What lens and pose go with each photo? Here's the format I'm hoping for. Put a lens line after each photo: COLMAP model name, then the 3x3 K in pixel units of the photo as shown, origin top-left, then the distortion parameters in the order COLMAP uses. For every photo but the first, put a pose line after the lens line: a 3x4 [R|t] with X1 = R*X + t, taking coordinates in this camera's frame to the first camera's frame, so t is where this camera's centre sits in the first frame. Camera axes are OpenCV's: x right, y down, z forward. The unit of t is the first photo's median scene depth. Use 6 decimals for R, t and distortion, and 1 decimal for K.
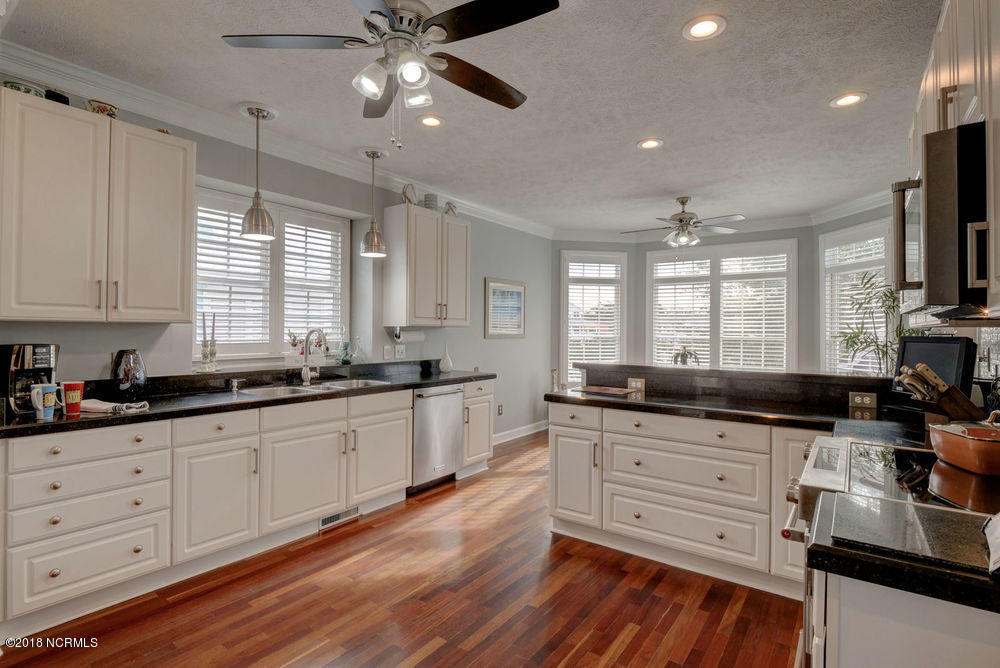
lens RADIAL K [[484.5, 0, 498.4], [0, 484.5, 334.3], [0, 0, 1]] dist [-0.008908, -0.000446]
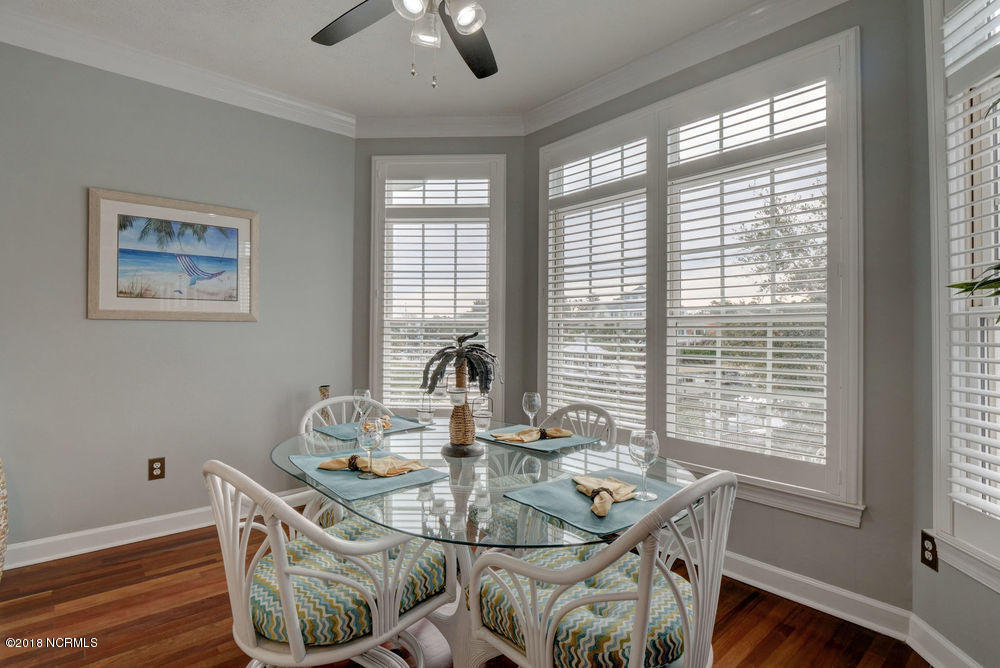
lens RADIAL K [[484.5, 0, 497.0], [0, 484.5, 330.0], [0, 0, 1]] dist [-0.008908, -0.000446]
pose [[0.973224, -0.004527, -0.229816, 0.410527], [0.003378, 0.999980, -0.005394, 0.020155], [0.229836, 0.004473, 0.973219, 0.562802]]
